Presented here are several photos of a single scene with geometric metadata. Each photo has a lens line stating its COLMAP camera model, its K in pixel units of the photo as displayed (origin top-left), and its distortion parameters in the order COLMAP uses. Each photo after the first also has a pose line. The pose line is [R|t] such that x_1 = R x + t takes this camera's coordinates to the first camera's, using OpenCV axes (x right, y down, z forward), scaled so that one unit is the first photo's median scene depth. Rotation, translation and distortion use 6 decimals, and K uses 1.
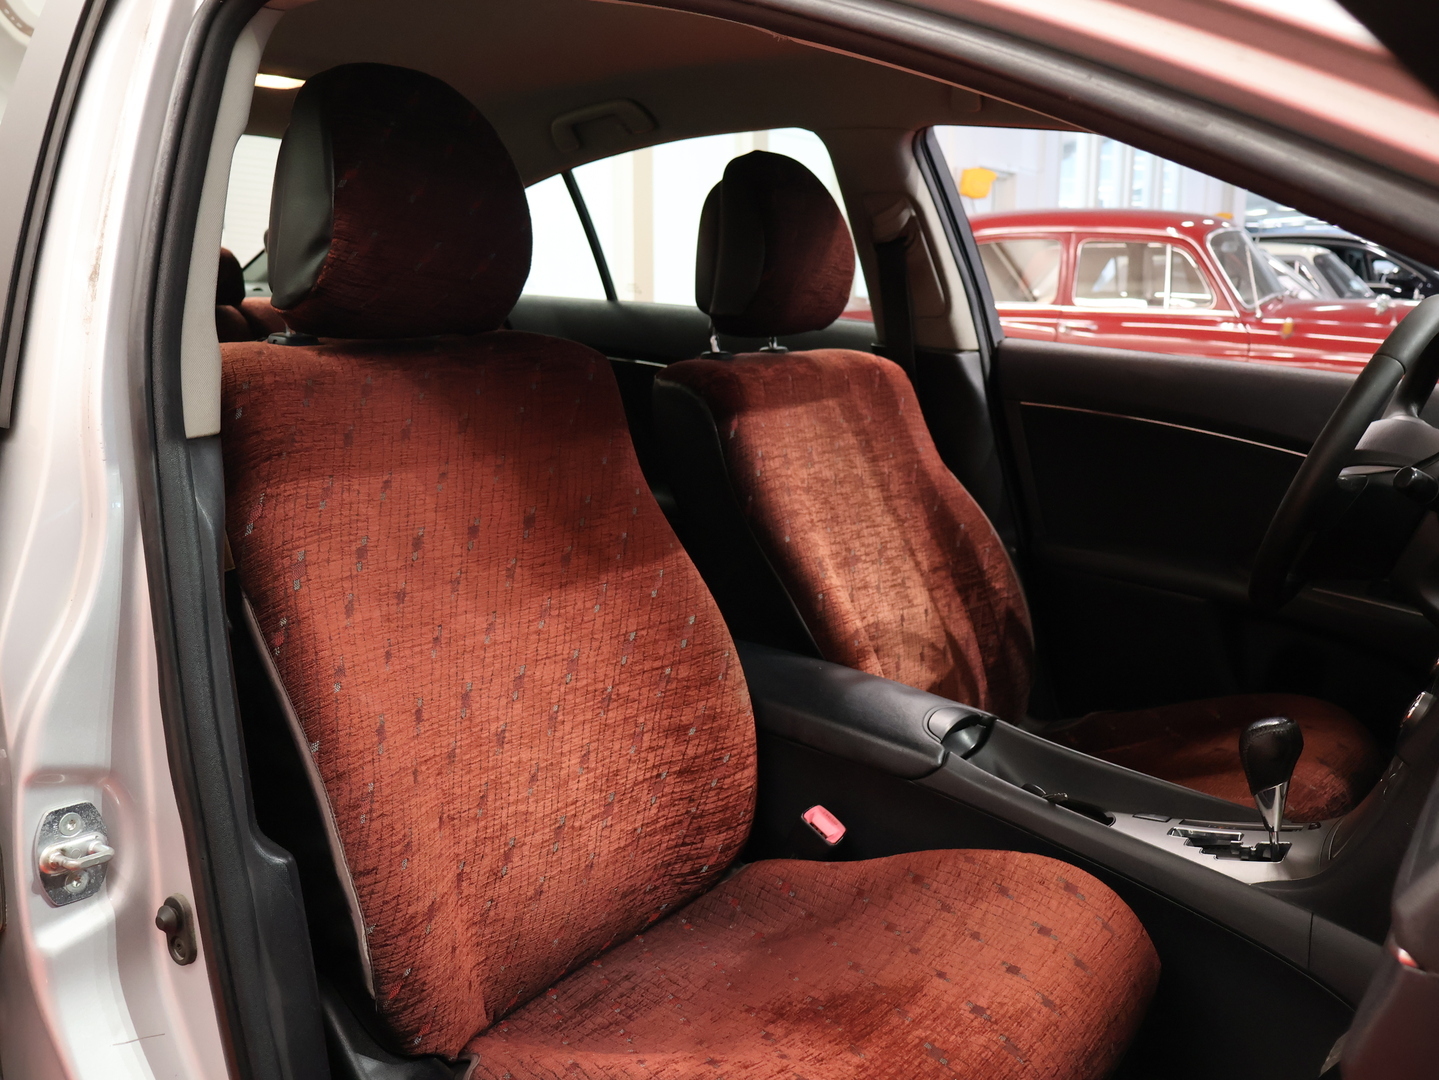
lens RADIAL K [[1310.0, 0, 719.5], [0, 1310.0, 540.0], [0, 0, 1]] dist [-0.008140, 0.002309]
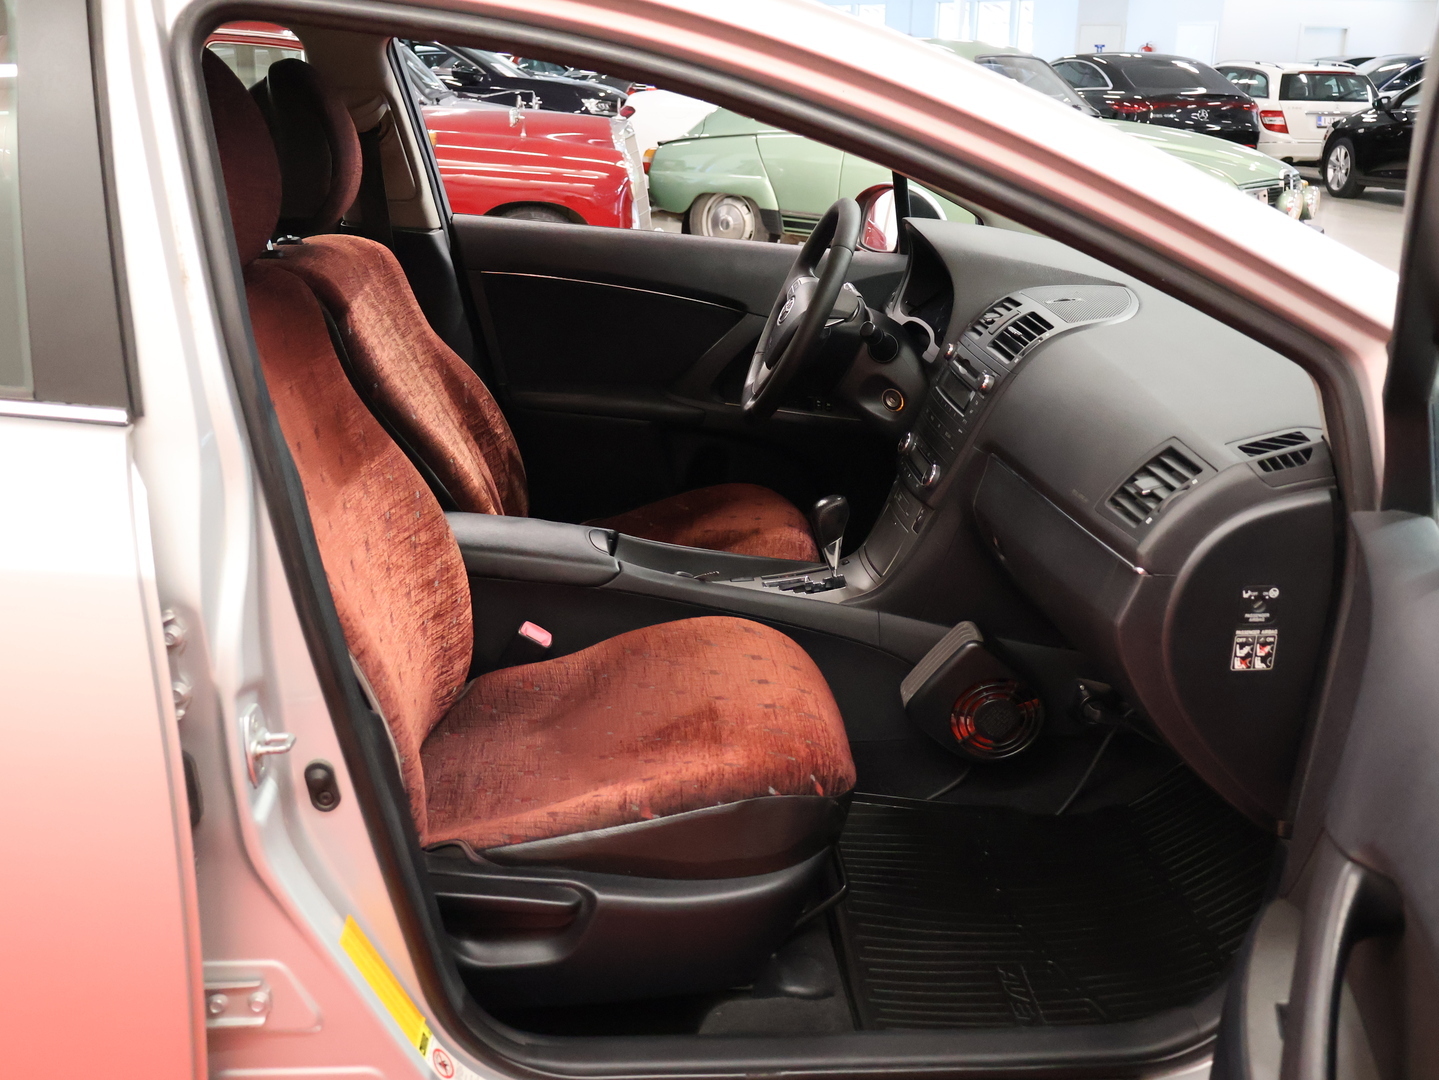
lens RADIAL K [[1364.9, 0, 719.5], [0, 1364.9, 540.0], [0, 0, 1]] dist [-0.000246, -0.000357]
pose [[0.803769, -0.175861, 0.568356, -0.525691], [0.099012, 0.981532, 0.163683, -0.077544], [-0.586645, -0.075289, 0.806337, -0.189092]]
